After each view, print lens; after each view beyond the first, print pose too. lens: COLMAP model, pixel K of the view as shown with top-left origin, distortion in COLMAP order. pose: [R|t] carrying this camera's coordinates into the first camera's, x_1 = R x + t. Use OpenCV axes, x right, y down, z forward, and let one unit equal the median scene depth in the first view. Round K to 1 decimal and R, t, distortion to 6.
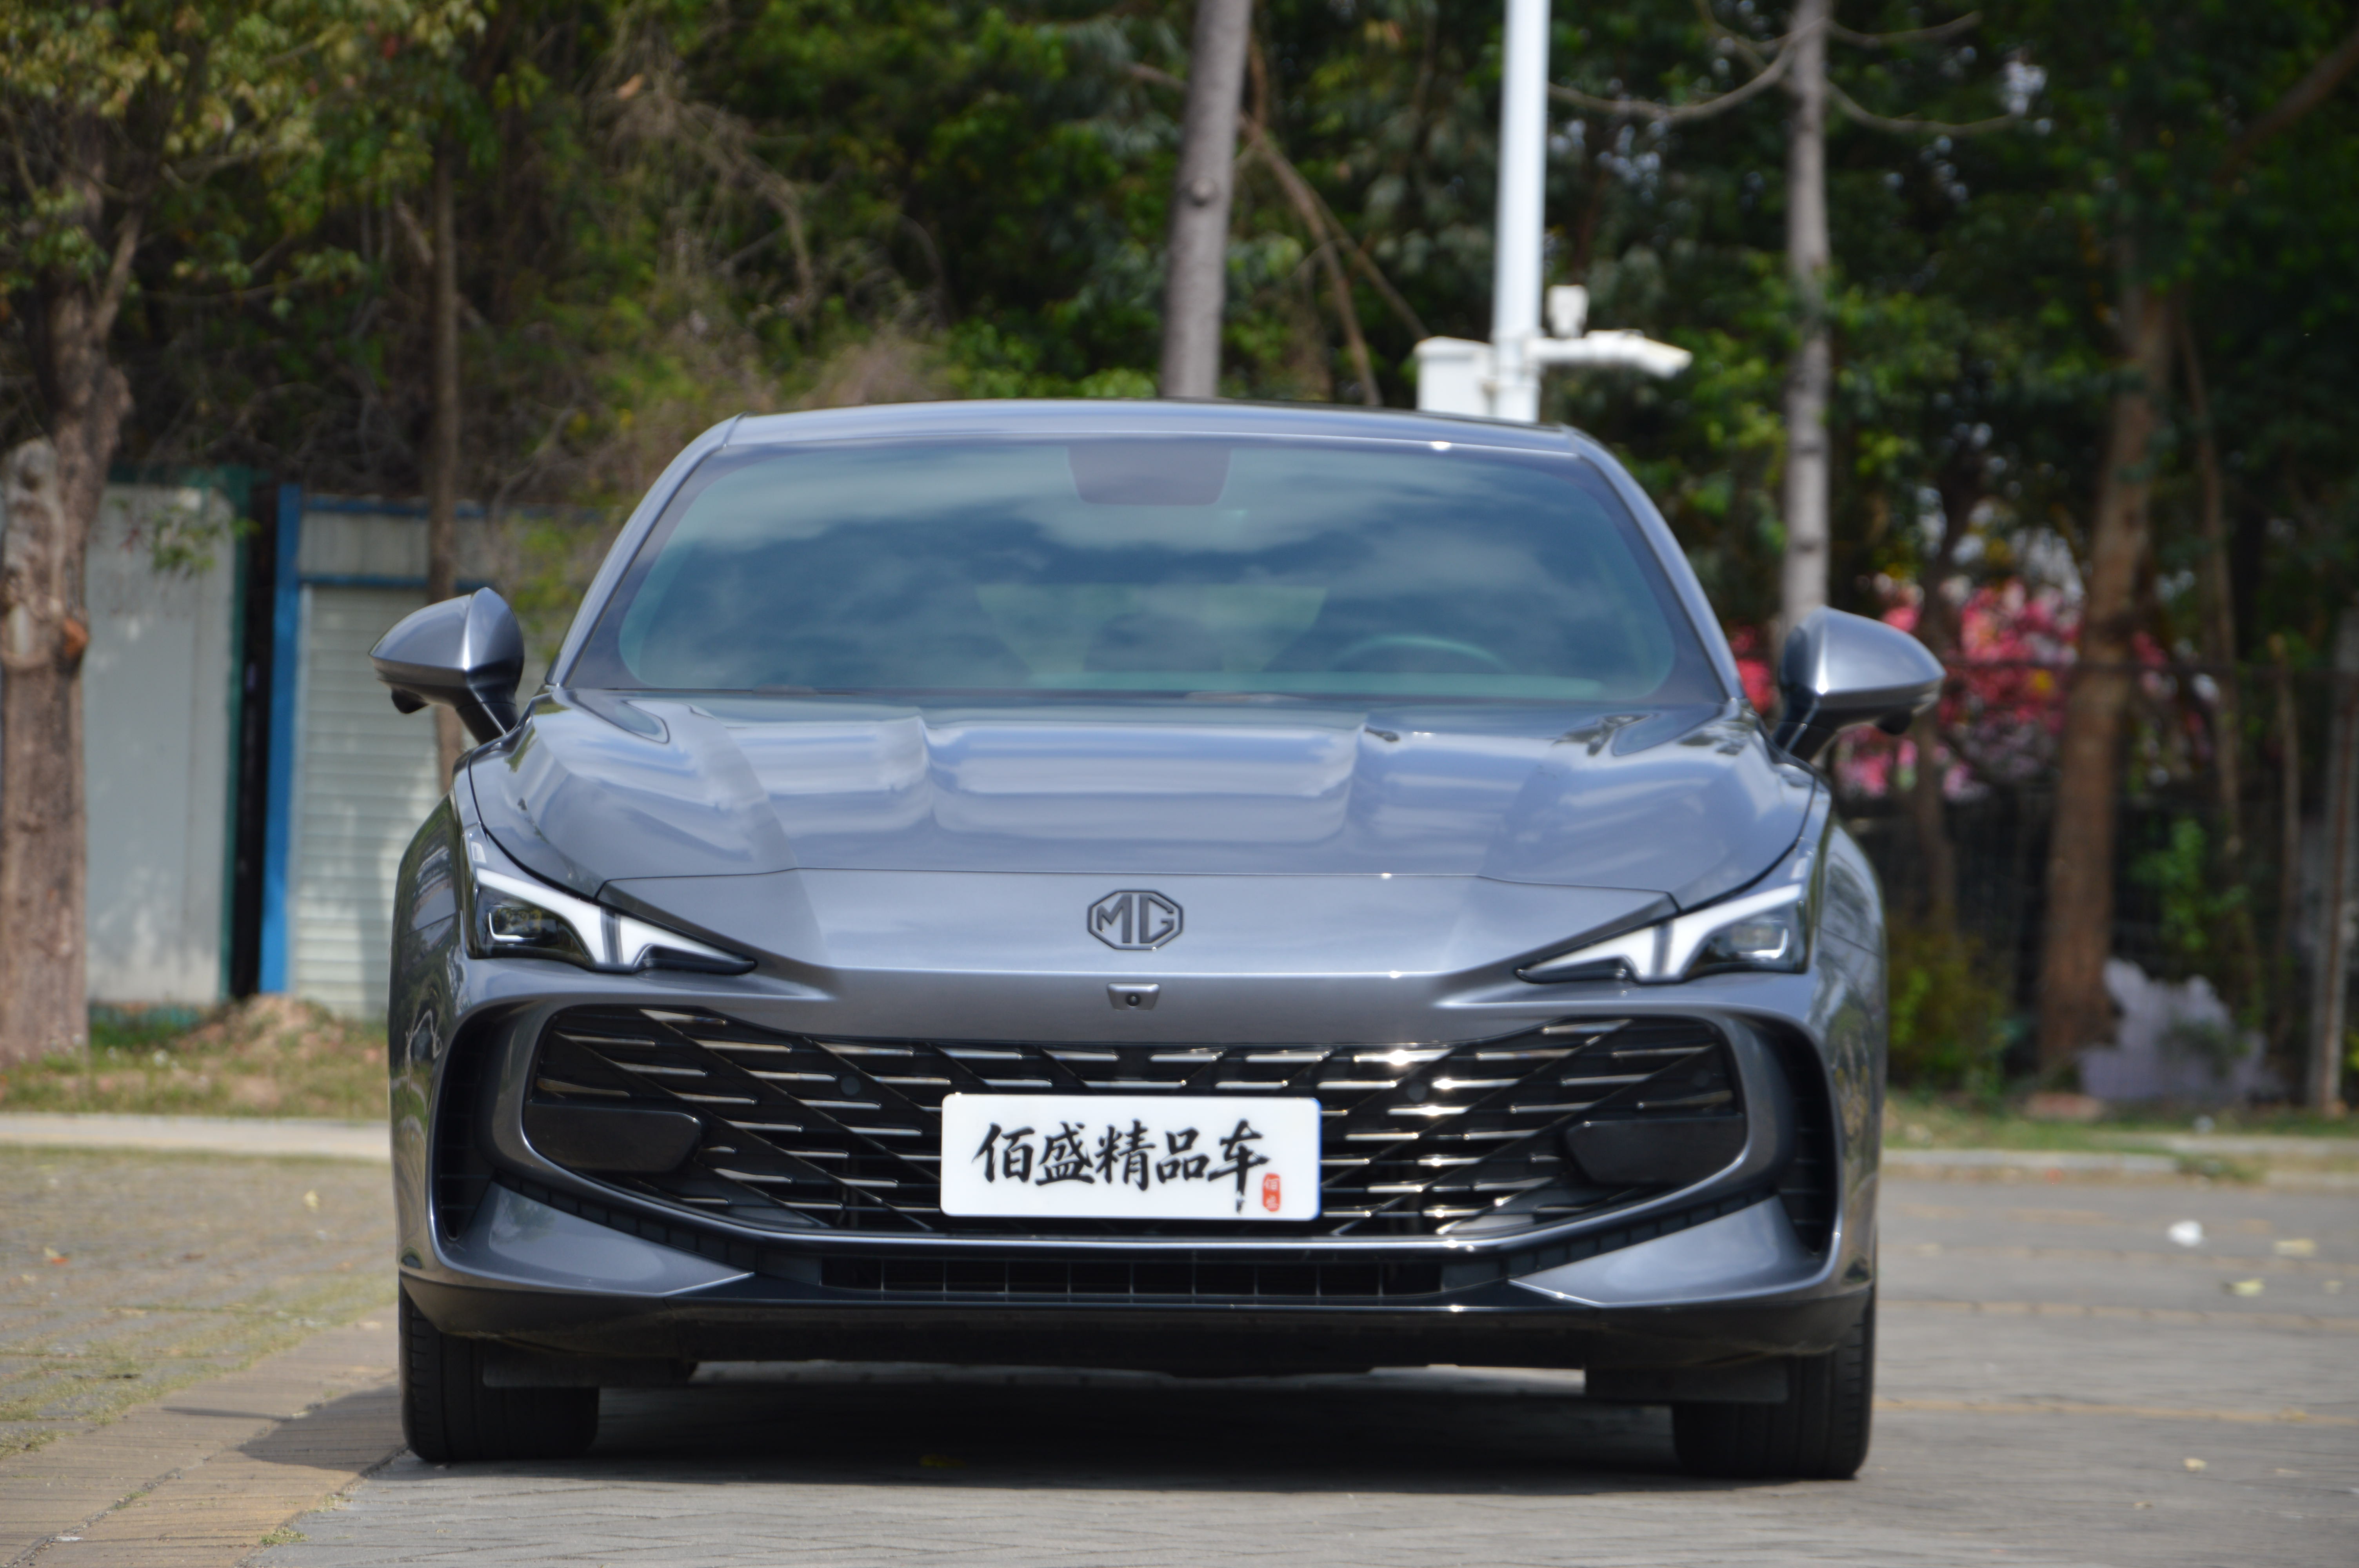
lens RADIAL K [[10536.1, 0, 1179.5], [0, 10536.1, 784.0], [0, 0, 1]] dist [1.610540, 9.603840]
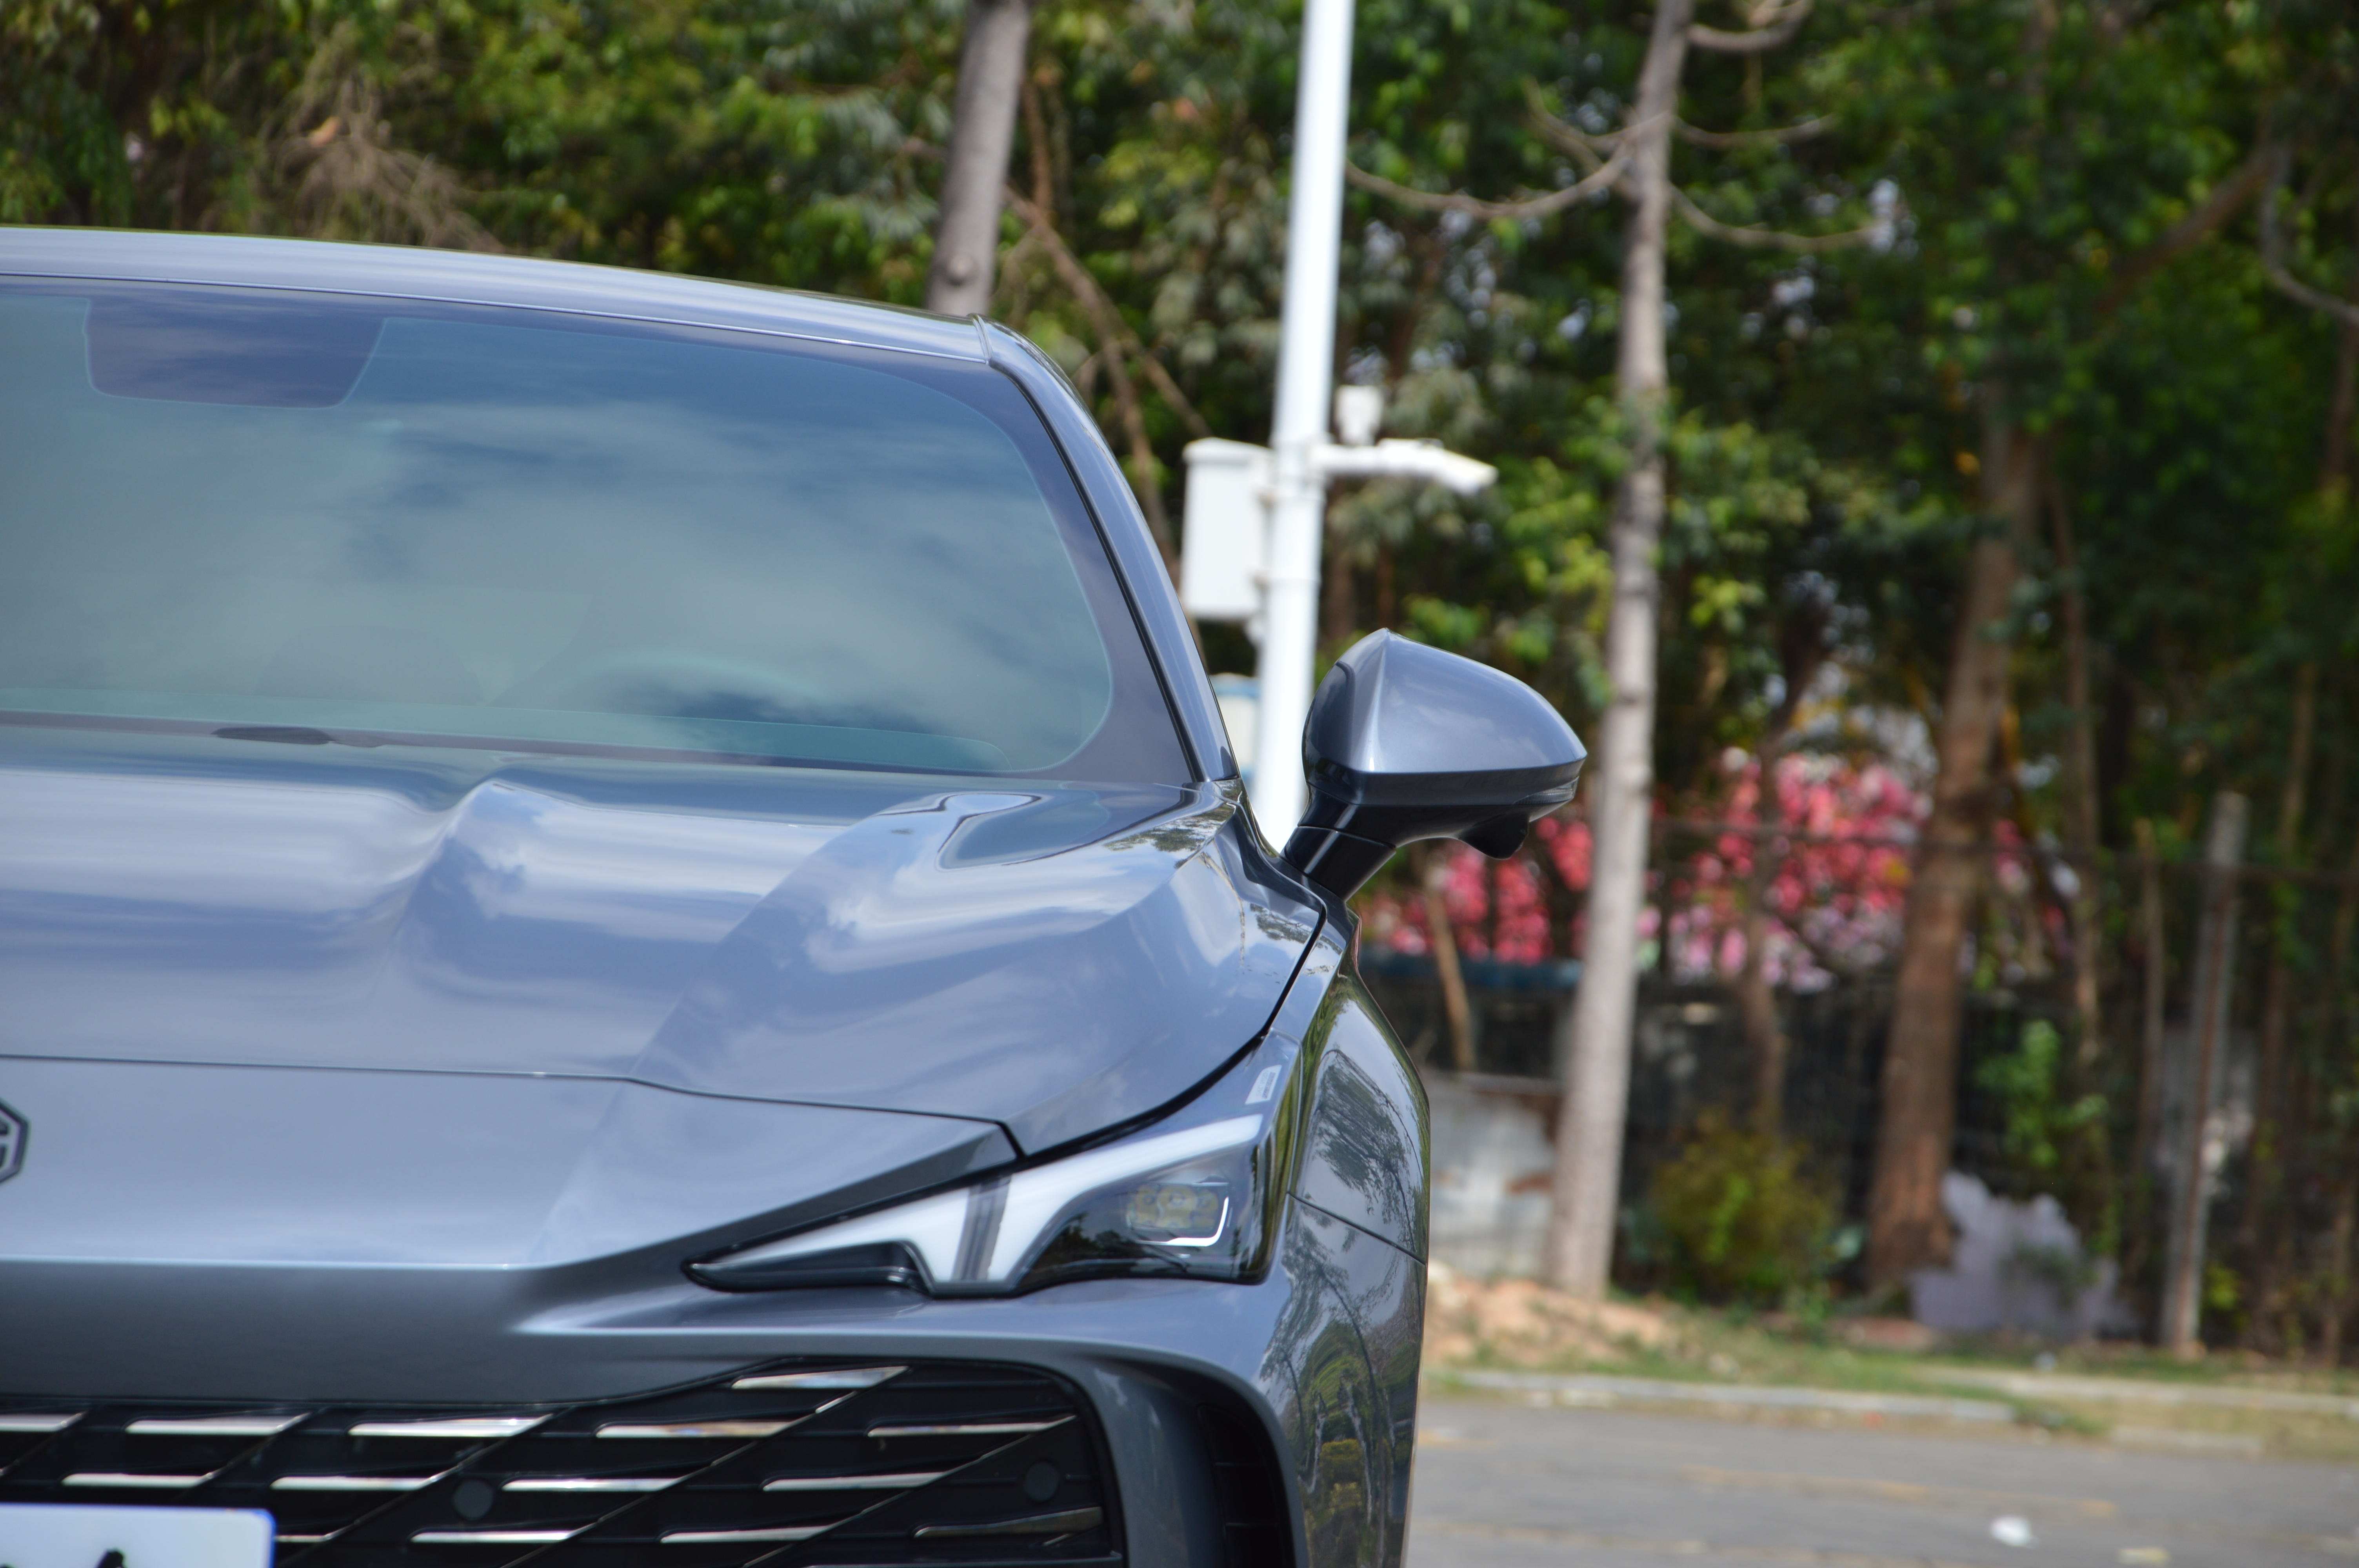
lens RADIAL K [[10536.1, 0, 1179.5], [0, 10536.1, 784.0], [0, 0, 1]] dist [1.610540, 9.603840]
pose [[0.999198, 0.038240, 0.011917, 0.010536], [-0.038050, 0.999151, -0.015798, 0.000336], [-0.012511, 0.015332, 0.999804, 0.104049]]
